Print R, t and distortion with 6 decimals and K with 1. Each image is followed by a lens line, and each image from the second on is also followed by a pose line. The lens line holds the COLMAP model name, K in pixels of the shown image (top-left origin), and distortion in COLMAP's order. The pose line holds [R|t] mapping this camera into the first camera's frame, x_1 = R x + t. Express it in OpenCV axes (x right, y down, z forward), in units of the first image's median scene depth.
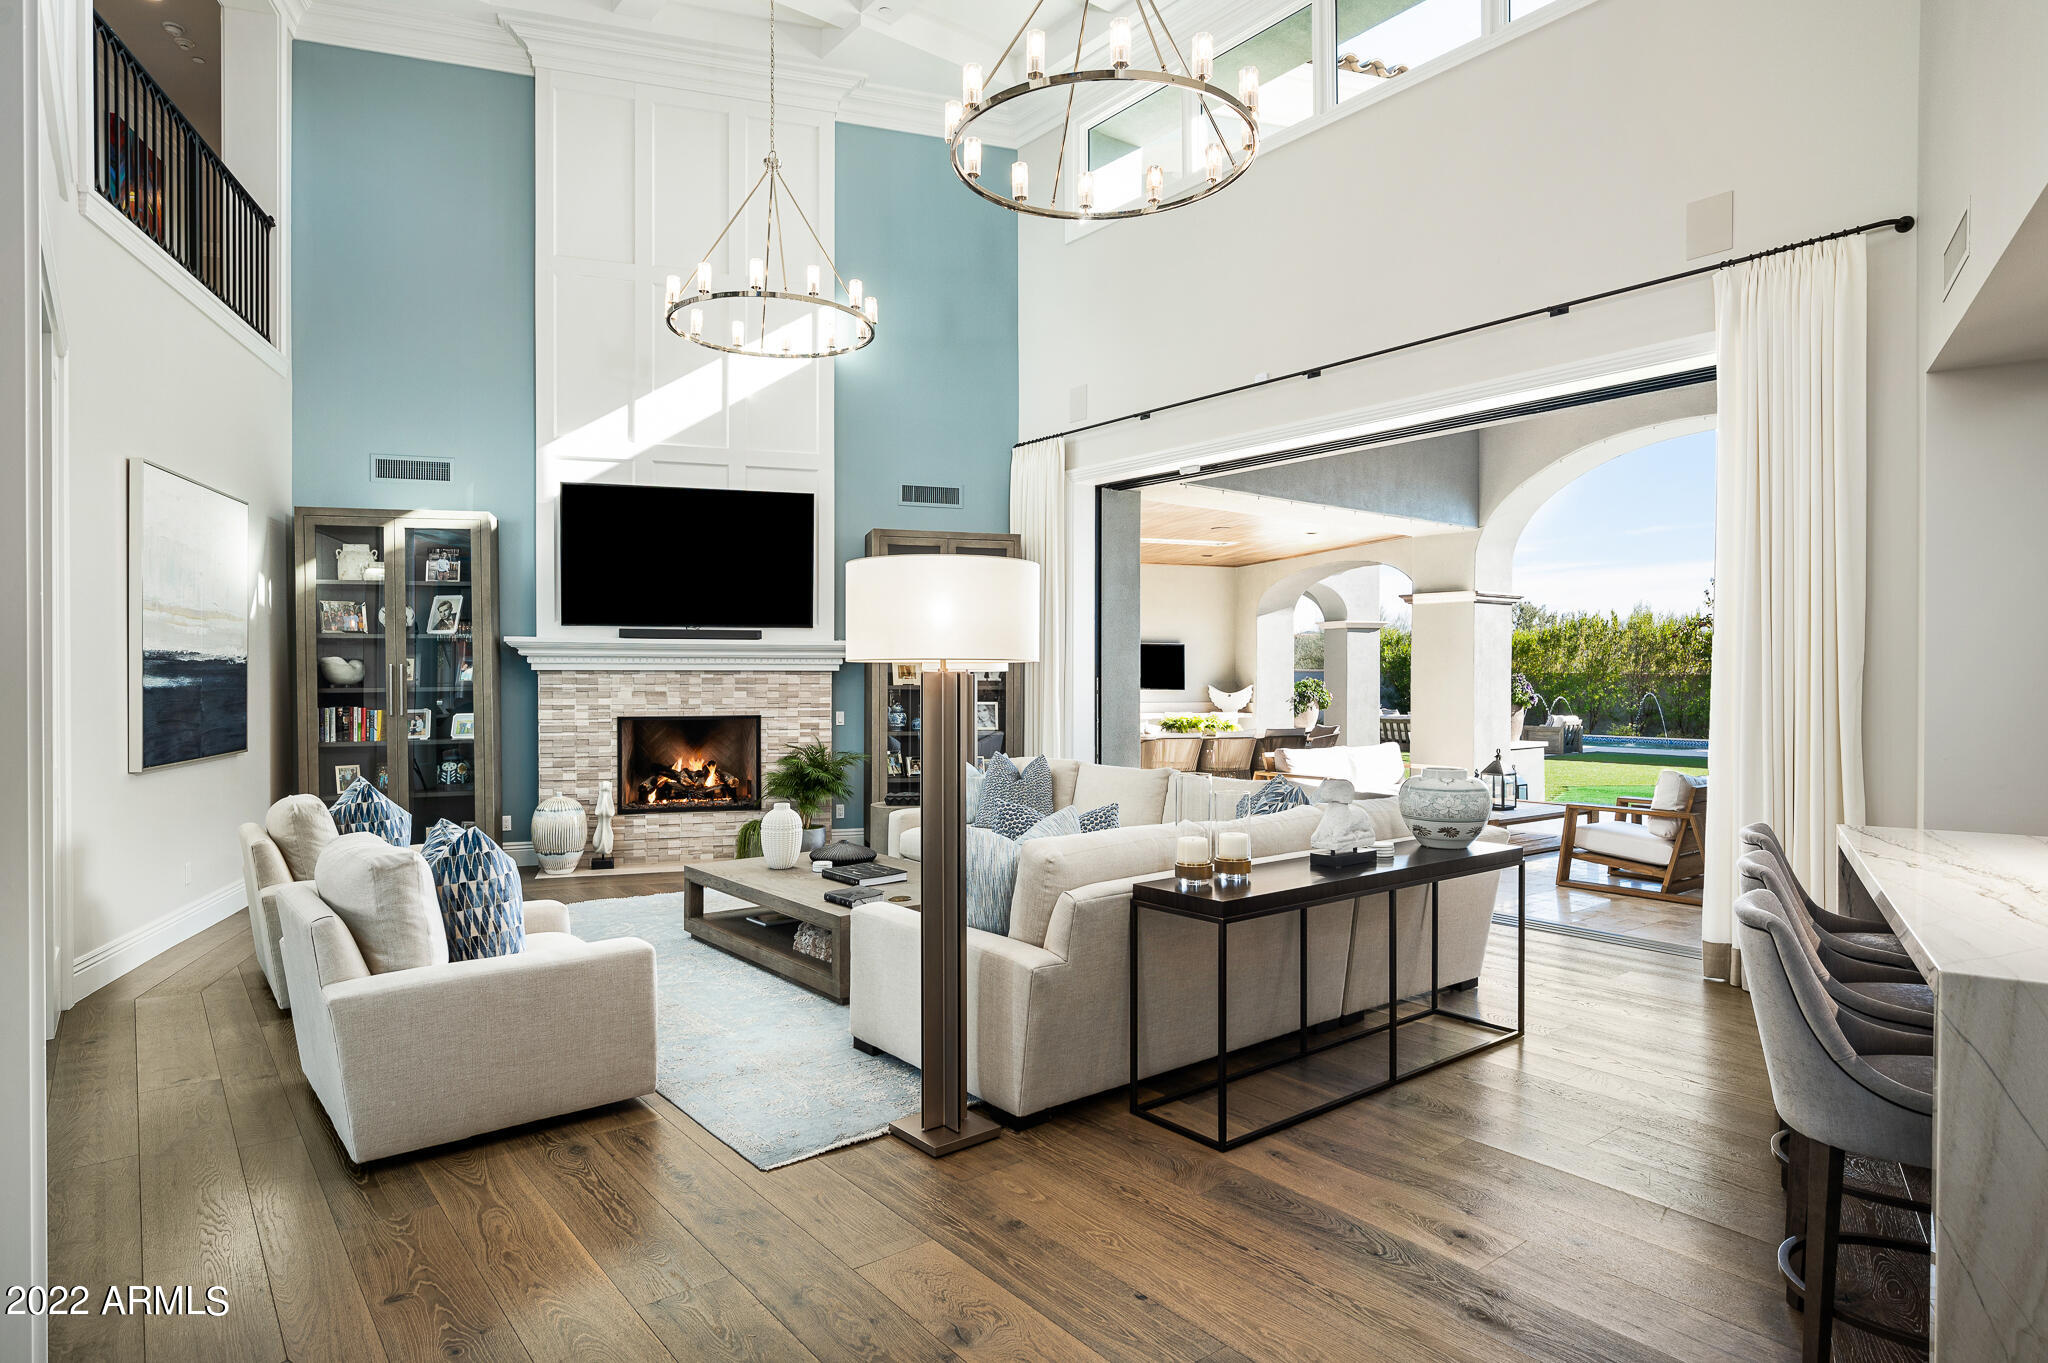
lens RADIAL K [[1119.6, 0, 1028.4], [0, 1119.6, 691.9], [0, 0, 1]] dist [0.002672, -0.000511]
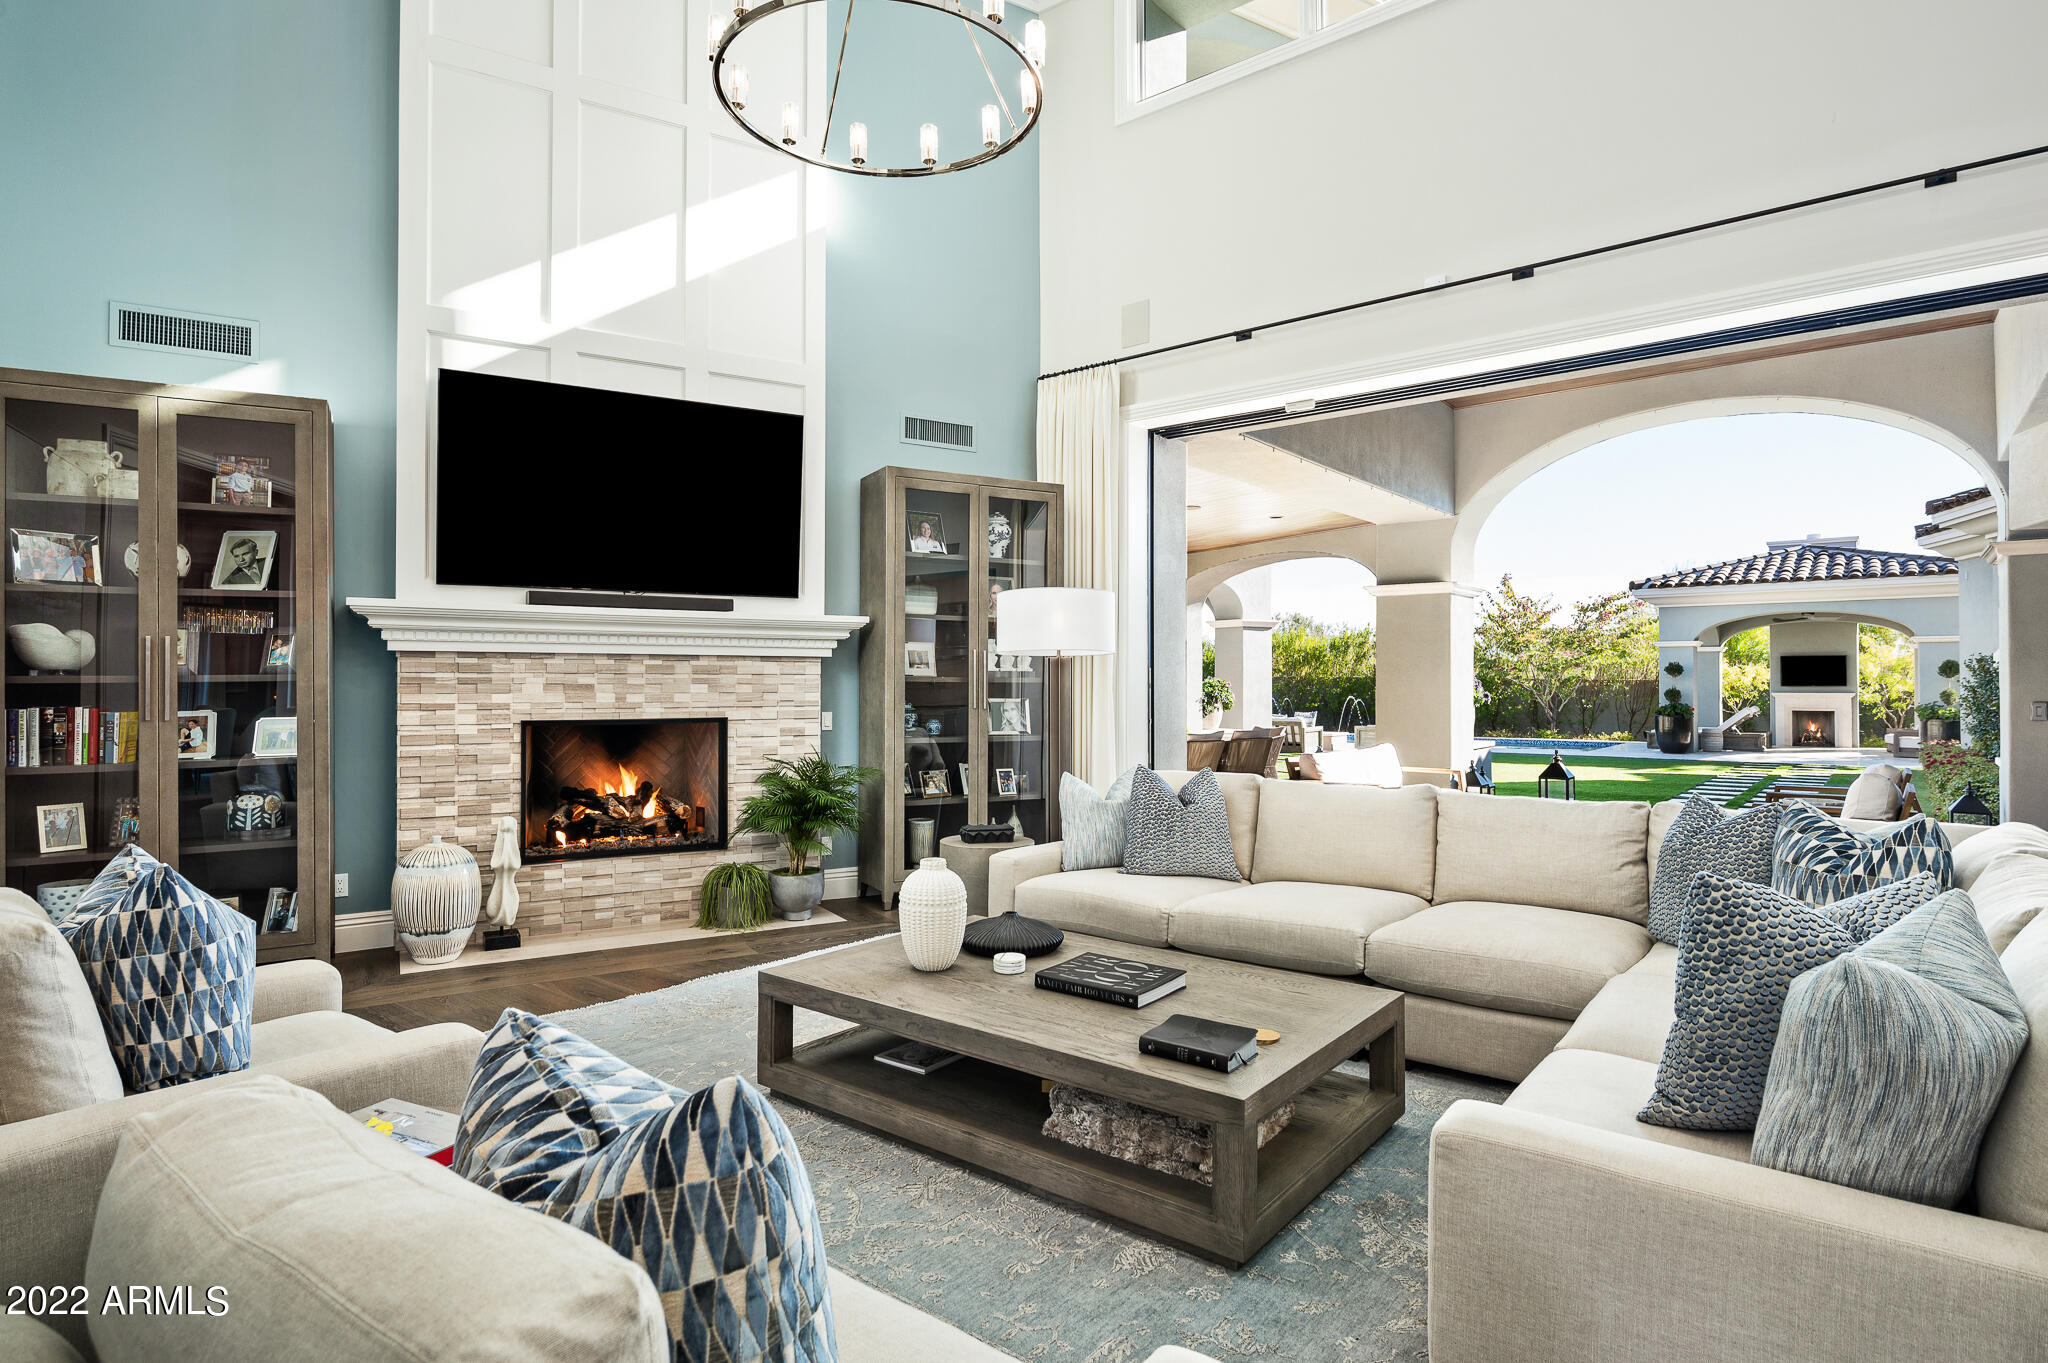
lens RADIAL K [[1050.6, 0, 1024.0], [0, 1050.6, 681.5], [0, 0, 1]] dist [-0.000372, 0.000365]
pose [[0.976063, 0.000110, 0.217487, -0.210076], [0.003462, 0.999865, -0.016040, 0.009606], [-0.217460, 0.016409, 0.975931, 0.312865]]
